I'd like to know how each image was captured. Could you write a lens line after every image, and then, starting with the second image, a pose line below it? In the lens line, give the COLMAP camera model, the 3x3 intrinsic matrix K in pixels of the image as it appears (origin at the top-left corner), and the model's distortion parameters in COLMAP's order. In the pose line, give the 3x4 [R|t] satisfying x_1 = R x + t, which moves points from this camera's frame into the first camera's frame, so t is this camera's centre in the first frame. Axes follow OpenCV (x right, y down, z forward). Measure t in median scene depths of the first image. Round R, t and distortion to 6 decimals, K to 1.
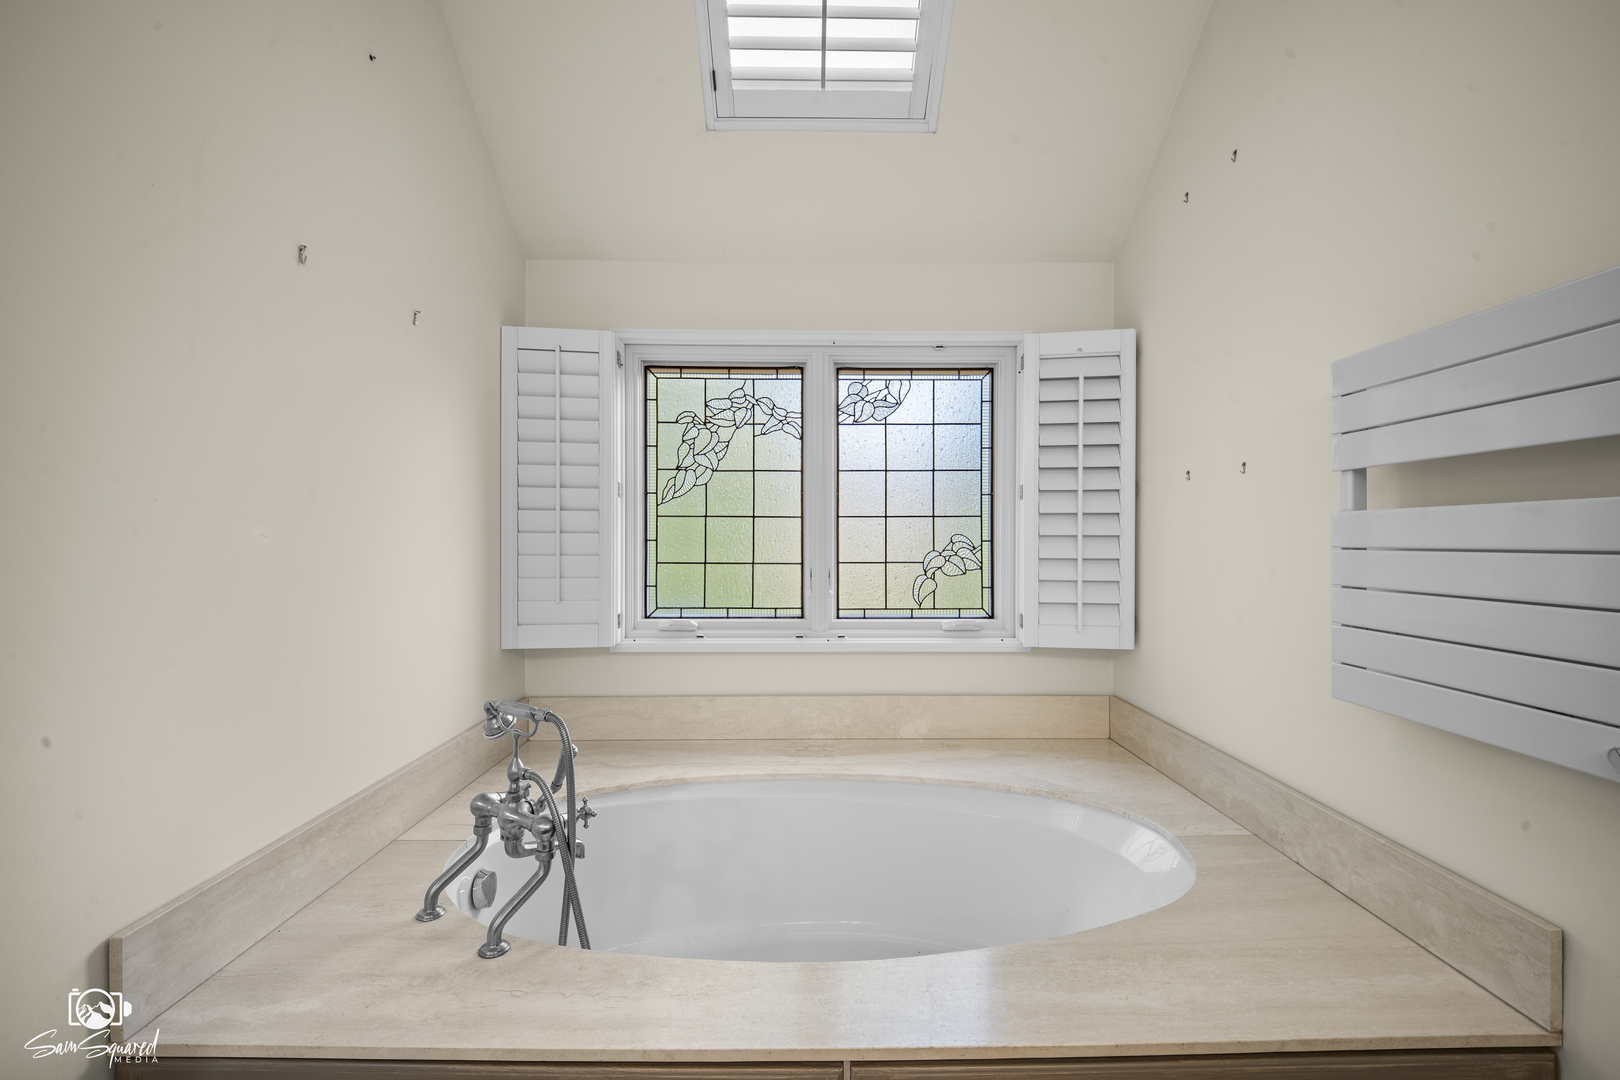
lens RADIAL K [[668.1, 0, 810.8], [0, 668.1, 542.7], [0, 0, 1]] dist [-0.015559, -0.000356]
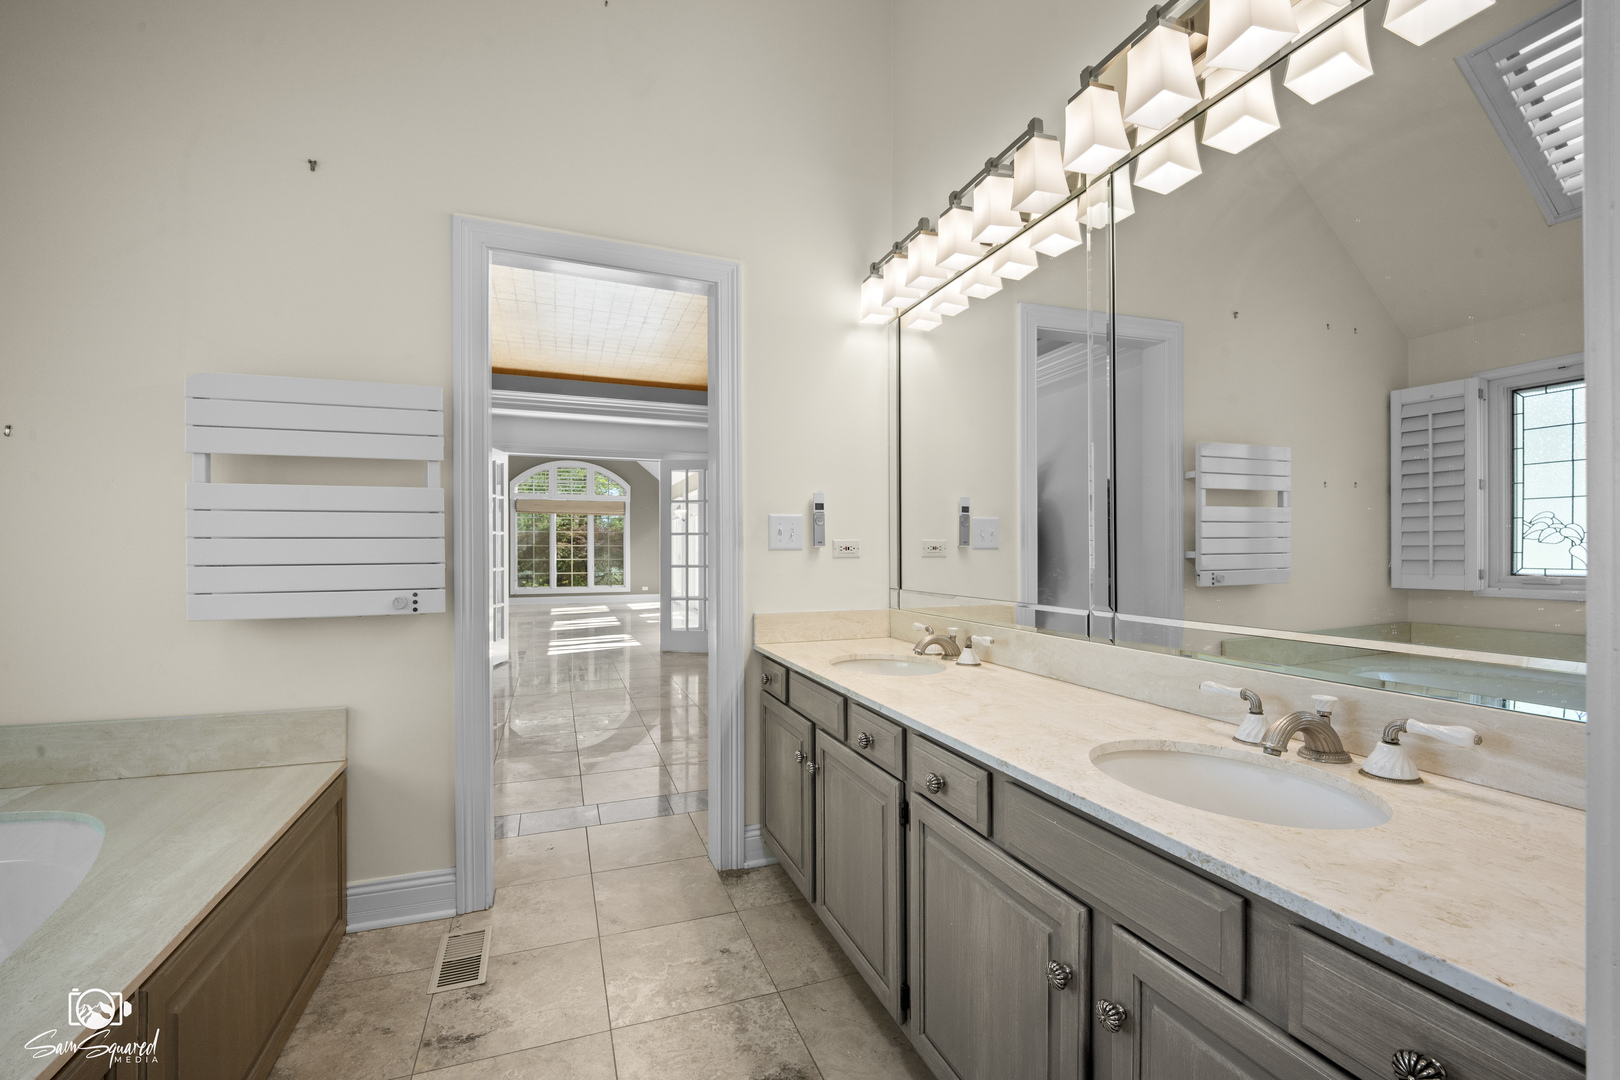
lens RADIAL K [[668.1, 0, 813.1], [0, 668.1, 551.5], [0, 0, 1]] dist [-0.015559, -0.000356]
pose [[-0.352081, -0.001793, 0.935968, -0.908330], [0.006037, 0.999973, 0.004186, 0.096477], [-0.935950, 0.007124, -0.352060, 0.290246]]
